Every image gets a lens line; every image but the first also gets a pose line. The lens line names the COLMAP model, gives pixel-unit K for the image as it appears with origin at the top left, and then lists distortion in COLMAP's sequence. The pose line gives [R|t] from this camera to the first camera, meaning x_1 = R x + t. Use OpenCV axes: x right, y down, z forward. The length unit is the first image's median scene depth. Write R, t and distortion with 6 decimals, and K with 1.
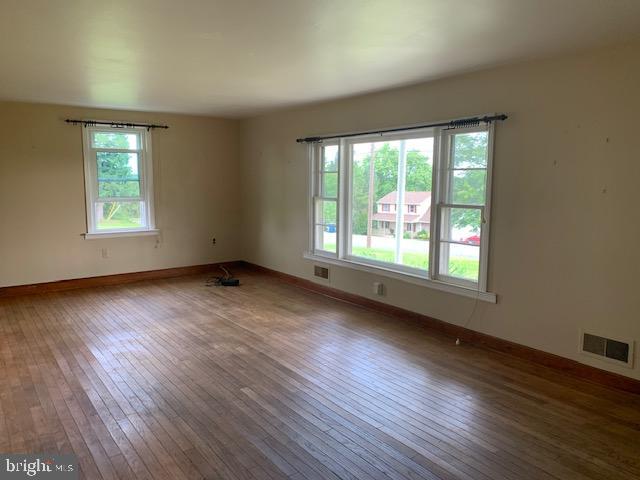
lens RADIAL K [[487.6, 0, 320.0], [0, 487.6, 240.0], [0, 0, 1]] dist [-0.034664, -0.000657]
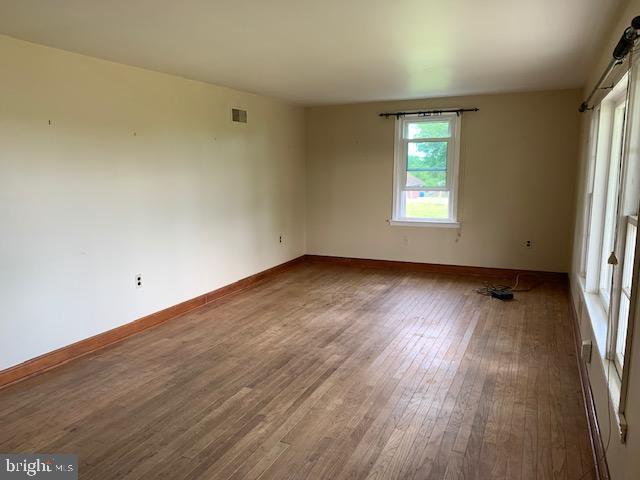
lens RADIAL K [[478.3, 0, 320.0], [0, 478.3, 240.0], [0, 0, 1]] dist [0.008986, -0.000117]
pose [[0.477699, 0.117561, -0.870622, 0.368468], [-0.099557, 0.991866, 0.079308, -0.036937], [0.872865, 0.048791, 0.485517, 0.349711]]
